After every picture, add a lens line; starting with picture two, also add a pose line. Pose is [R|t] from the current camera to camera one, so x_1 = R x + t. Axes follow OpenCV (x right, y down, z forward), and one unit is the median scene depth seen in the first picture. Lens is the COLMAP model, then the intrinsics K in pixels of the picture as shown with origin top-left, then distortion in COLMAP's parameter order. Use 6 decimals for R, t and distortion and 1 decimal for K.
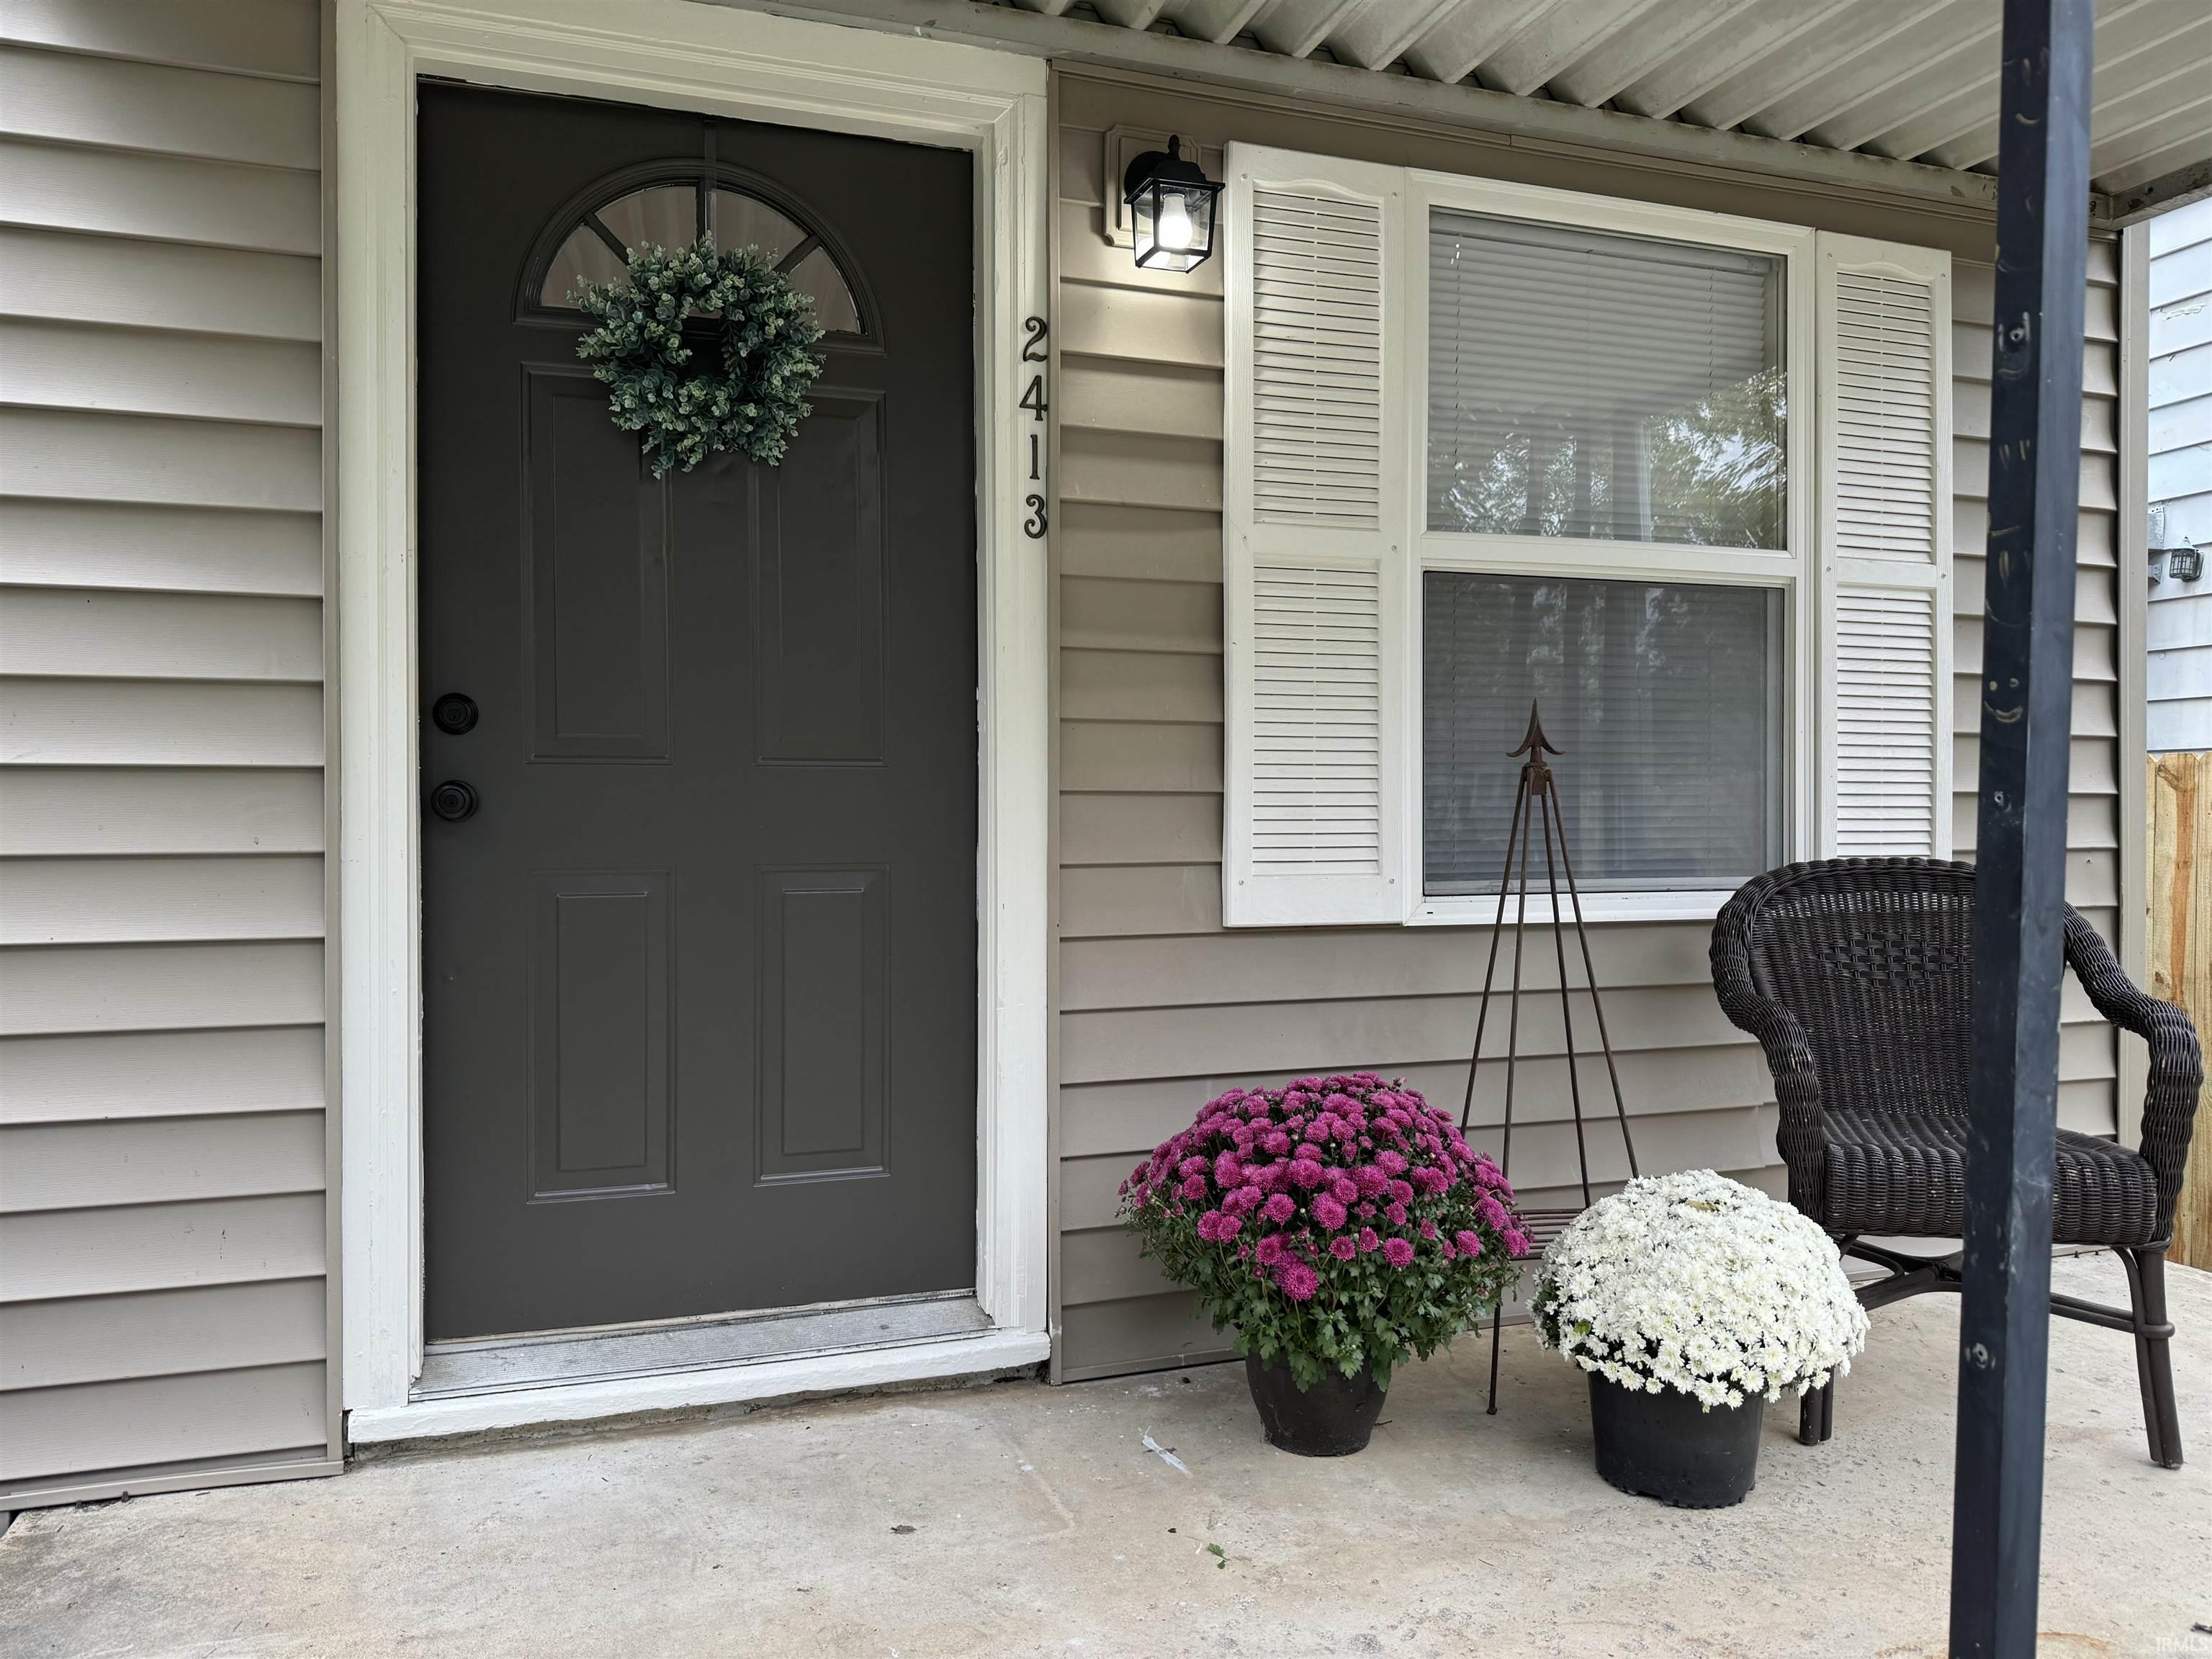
lens RADIAL K [[1556.2, 0, 1104.0], [0, 1556.2, 829.6], [0, 0, 1]] dist [0.052043, -0.056345]
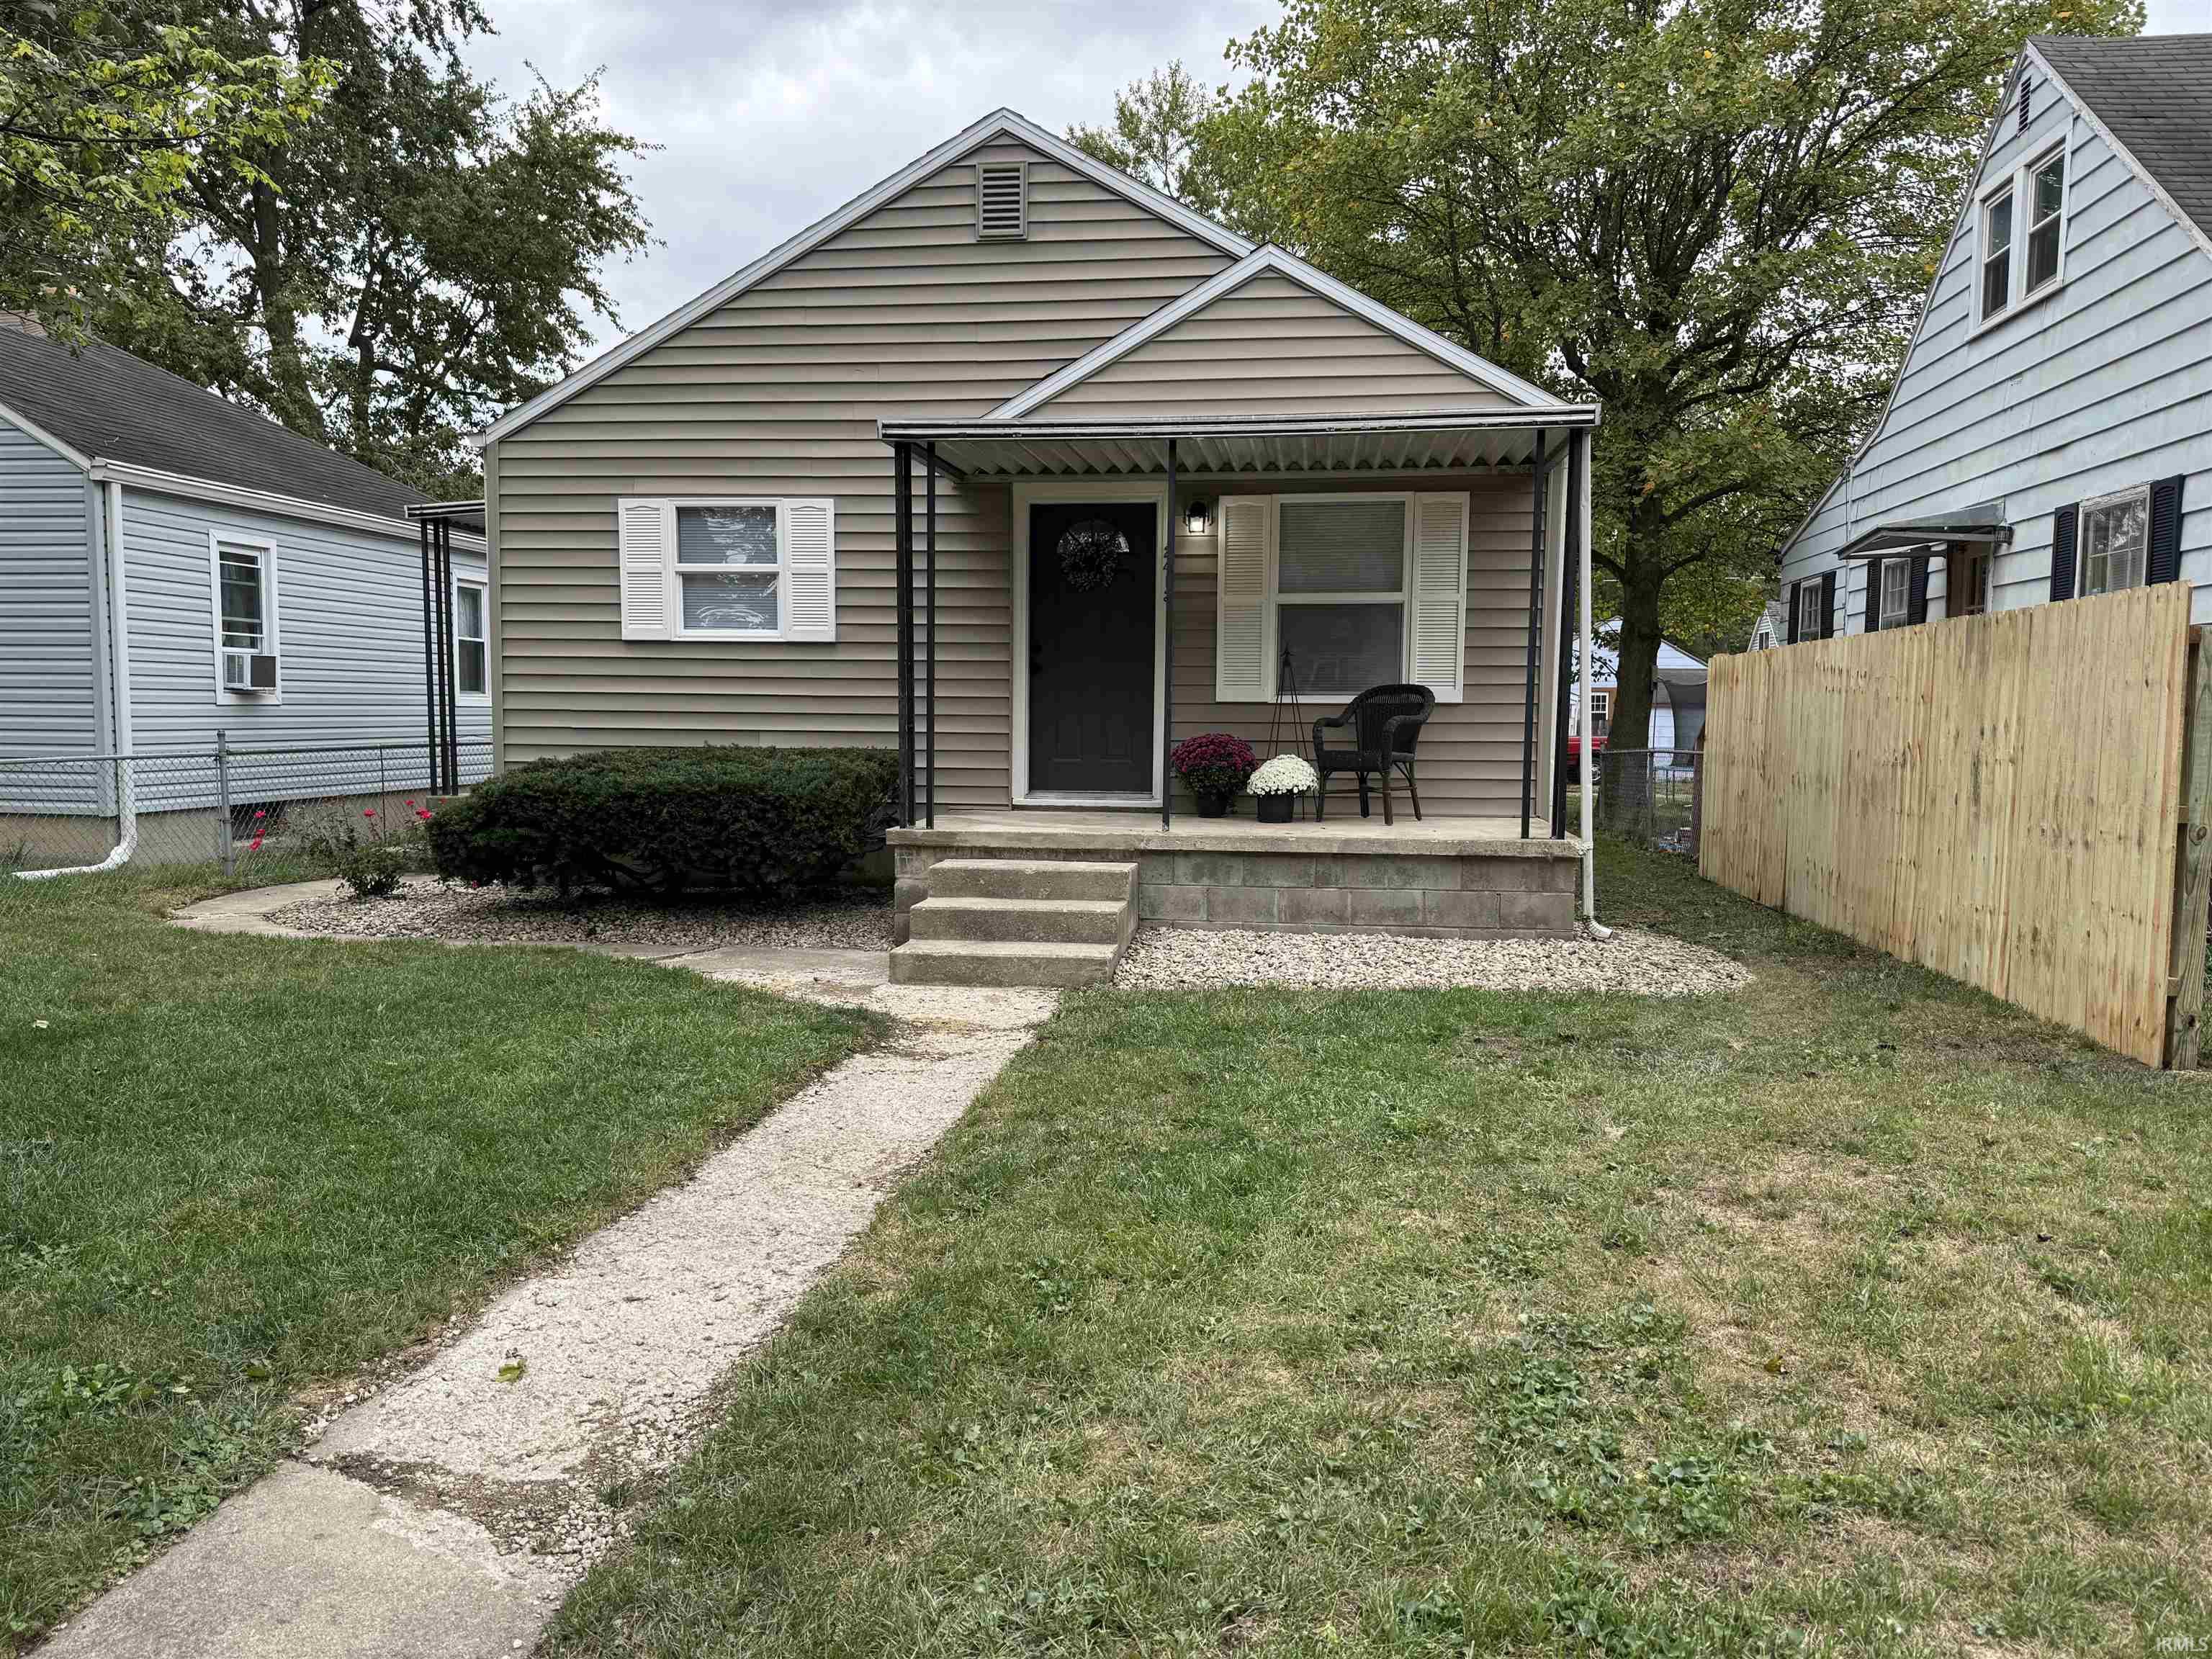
lens RADIAL K [[1556.2, 0, 1109.1], [0, 1556.2, 838.2], [0, 0, 1]] dist [0.052043, -0.056345]
pose [[0.900594, 0.044520, -0.432375, 1.526726], [-0.013061, 0.997063, 0.075458, 0.112513], [0.434465, -0.062309, 0.898531, -2.604272]]
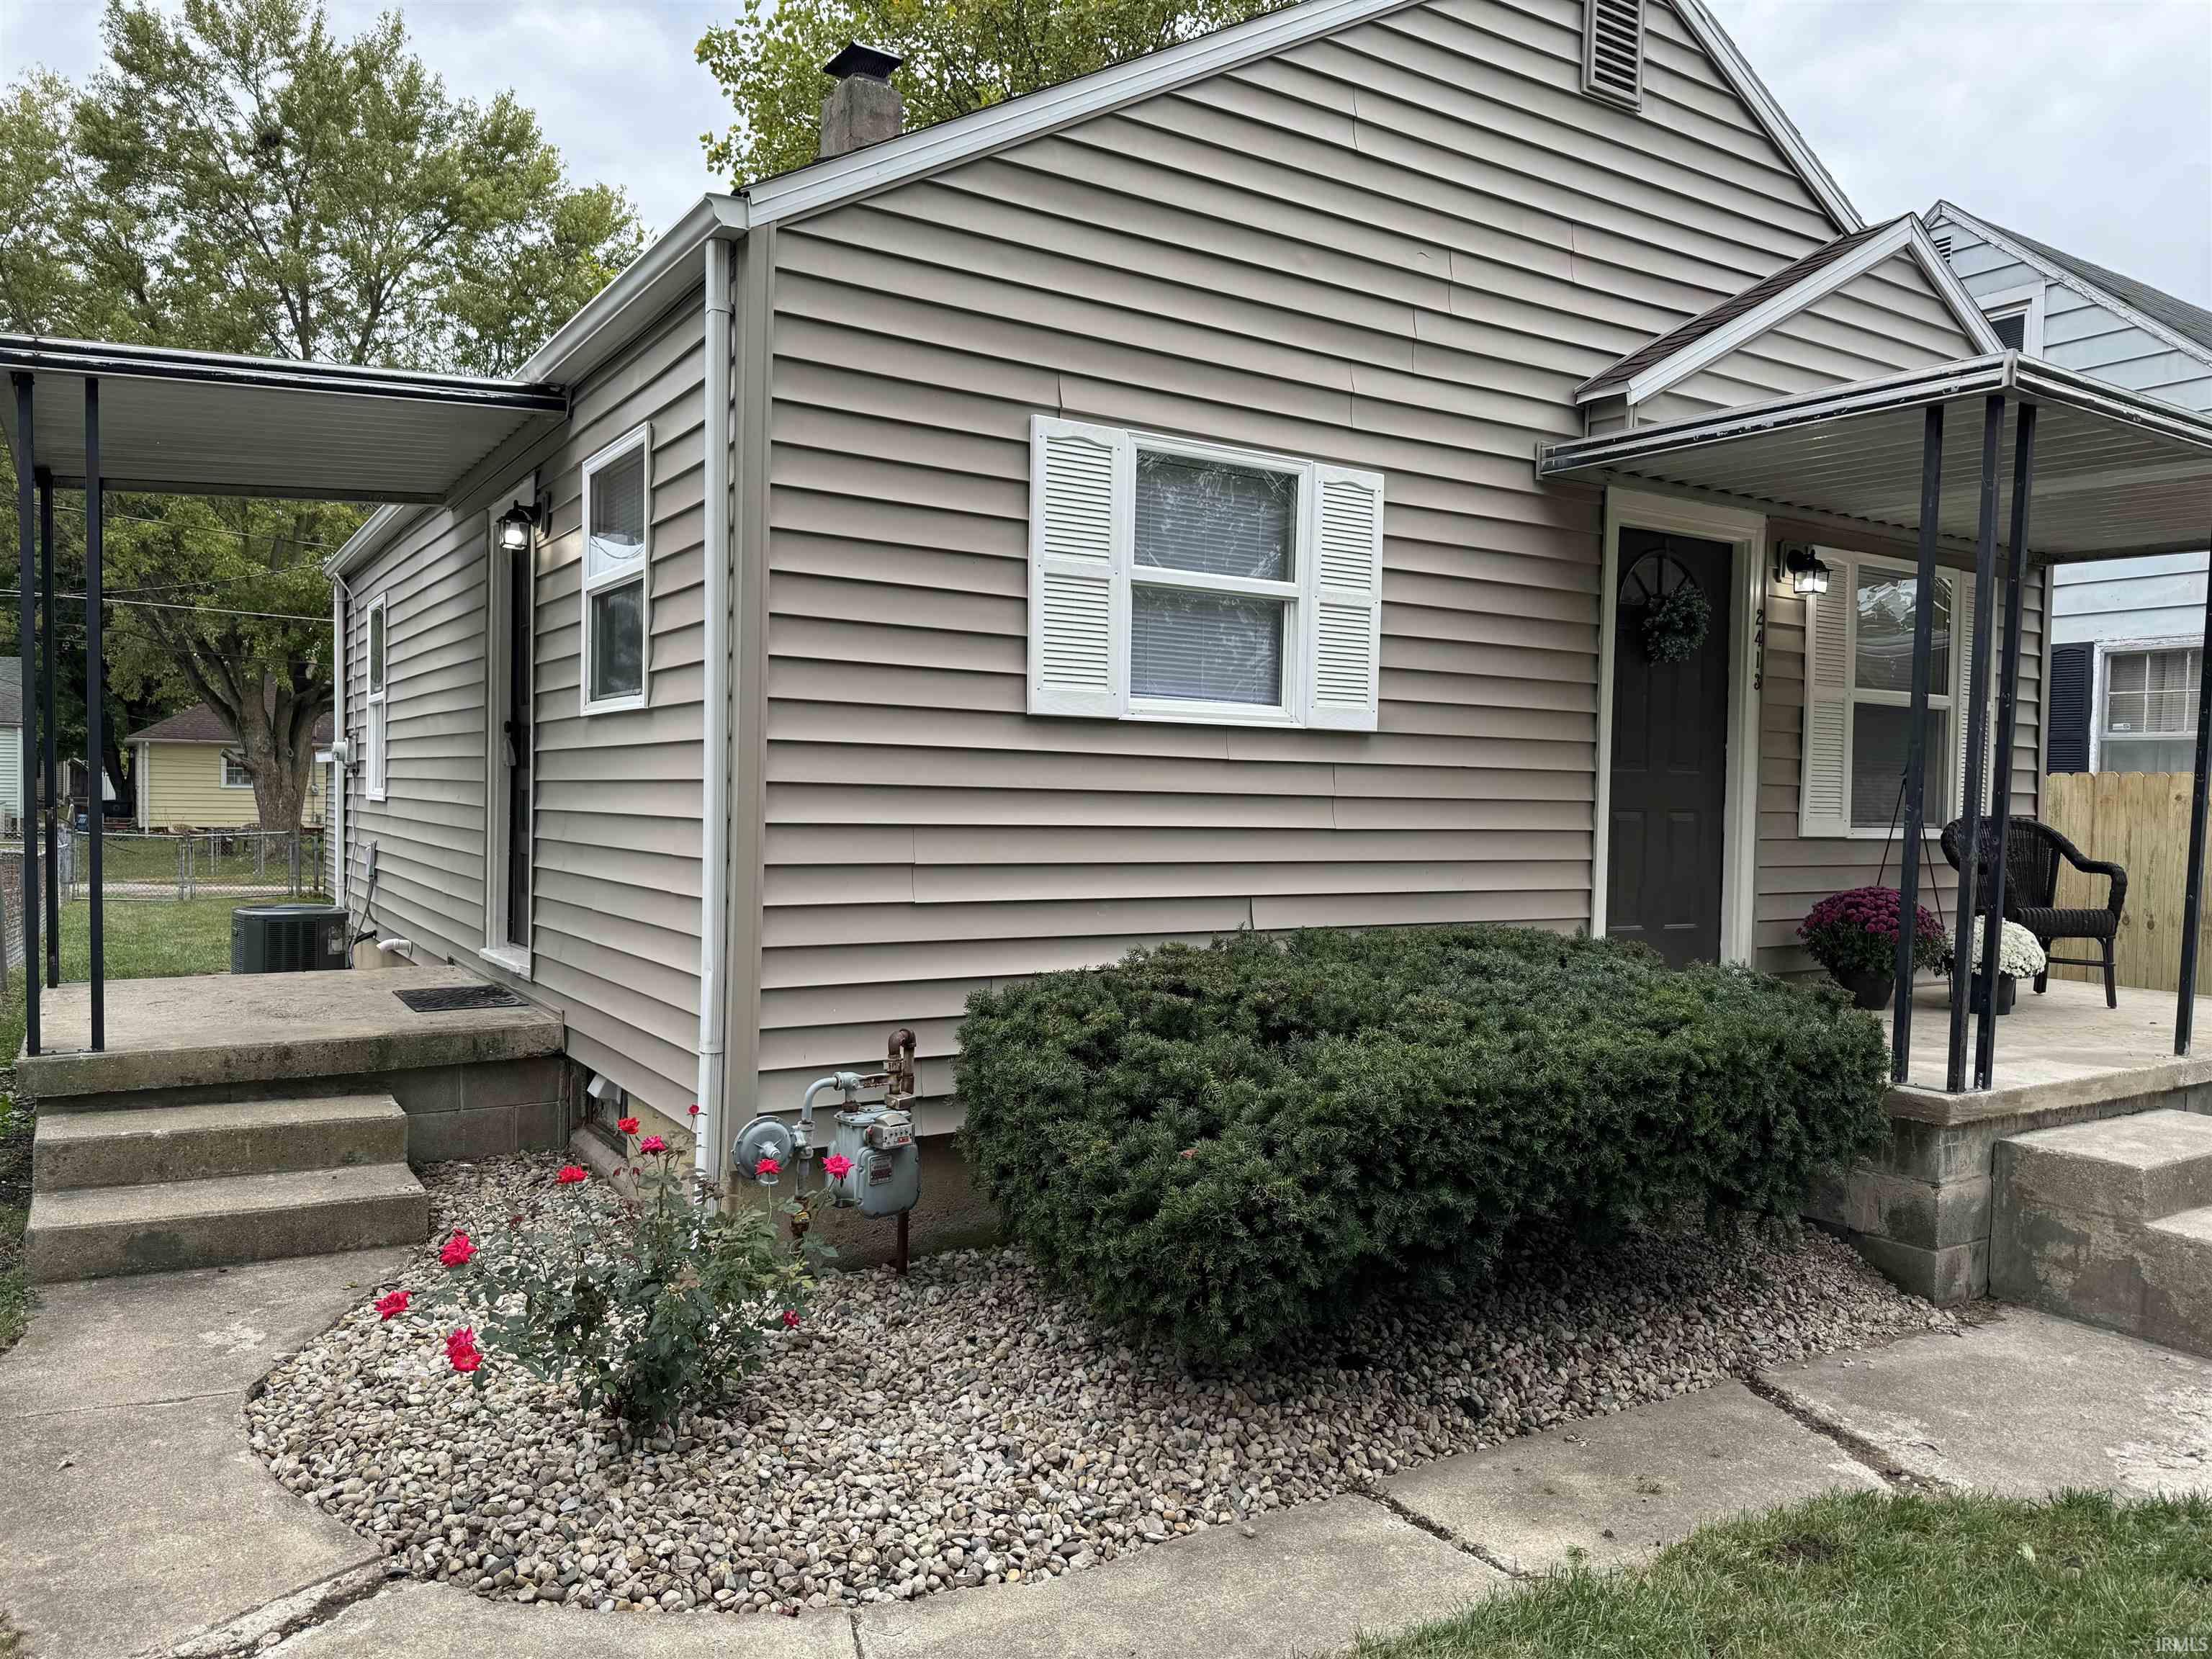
lens RADIAL K [[1556.2, 0, 1104.2], [0, 1556.2, 825.3], [0, 0, 1]] dist [0.052043, -0.056345]
pose [[0.966954, 0.013006, 0.254618, -1.795199], [-0.016750, 0.999781, 0.012544, 0.030085], [-0.254399, -0.016395, 0.966960, -1.313477]]
